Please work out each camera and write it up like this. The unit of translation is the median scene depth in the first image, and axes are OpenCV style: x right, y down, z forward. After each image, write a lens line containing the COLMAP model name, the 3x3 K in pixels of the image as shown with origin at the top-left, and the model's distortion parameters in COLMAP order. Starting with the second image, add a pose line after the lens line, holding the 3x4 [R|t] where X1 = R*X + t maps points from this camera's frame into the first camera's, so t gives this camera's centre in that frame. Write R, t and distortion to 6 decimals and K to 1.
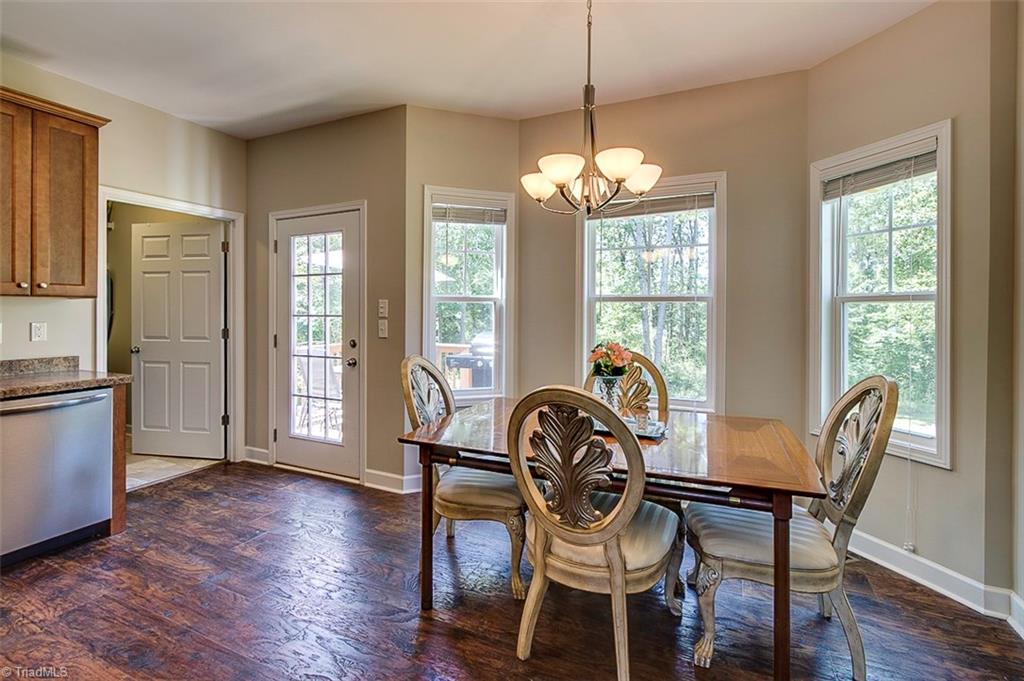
lens RADIAL K [[482.4, 0, 510.8], [0, 482.4, 312.1], [0, 0, 1]] dist [0.001348, 0.000350]
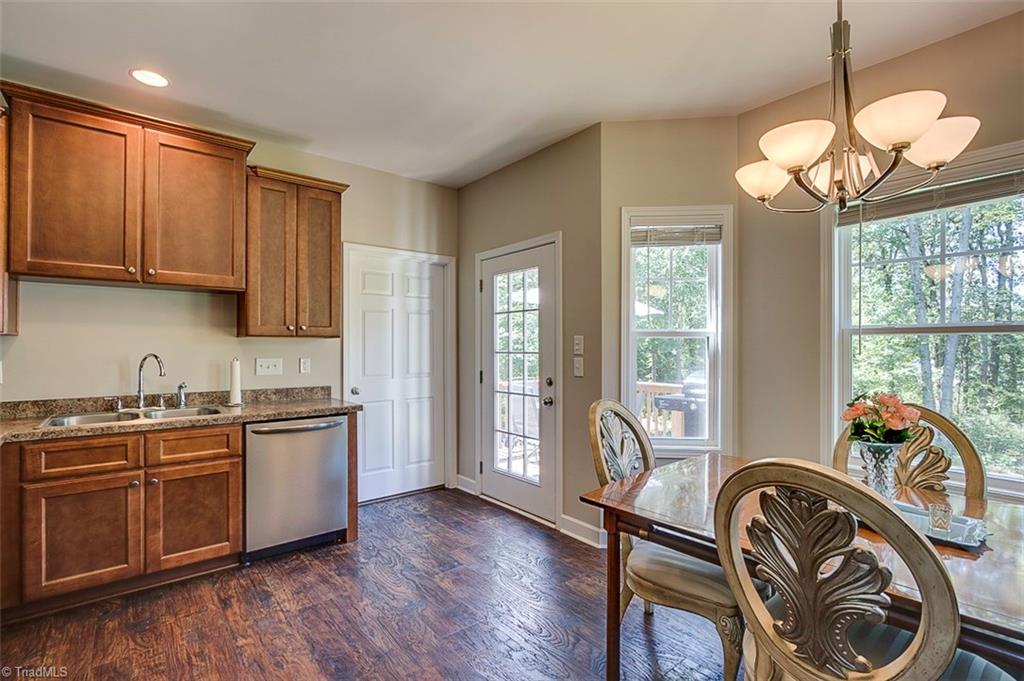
lens RADIAL K [[480.5, 0, 508.2], [0, 480.5, 345.2], [0, 0, 1]] dist [-0.012935, 0.000560]
pose [[0.902873, -0.004806, -0.429880, 0.016149], [0.002393, 0.999978, -0.006152, -0.002533], [0.429900, 0.004526, 0.902865, 0.132108]]
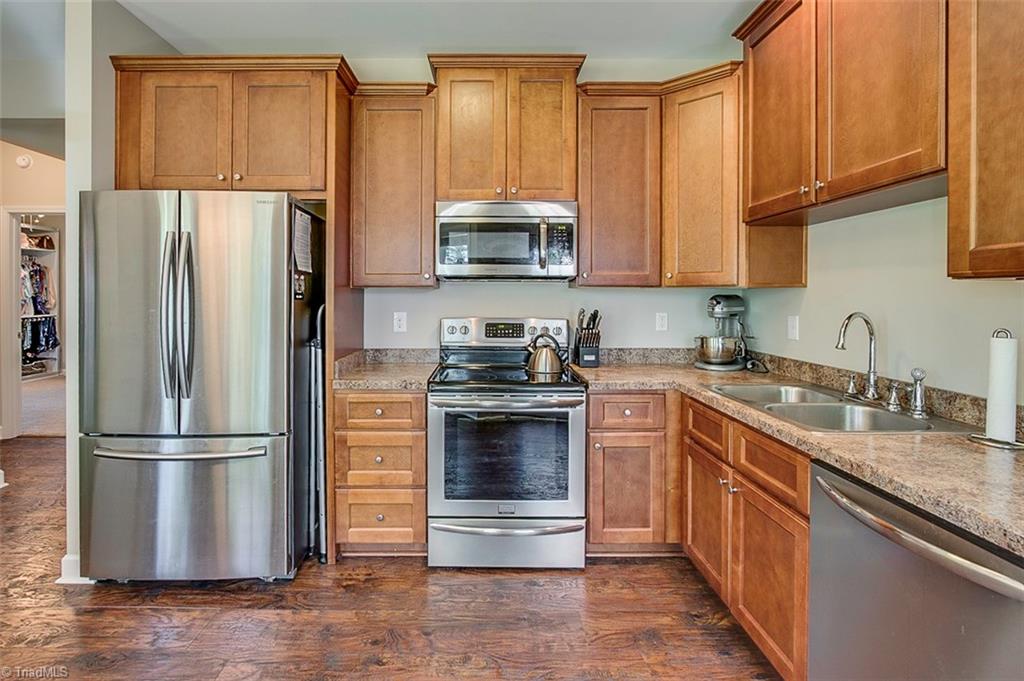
lens RADIAL K [[489.3, 0, 484.1], [0, 489.3, 299.1], [0, 0, 1]] dist [-0.012848, 0.001002]
pose [[-0.905630, -0.003872, -0.424052, -0.410113], [-0.007247, 0.999954, 0.006346, -0.010786], [0.424007, 0.008820, -0.905616, 1.141636]]
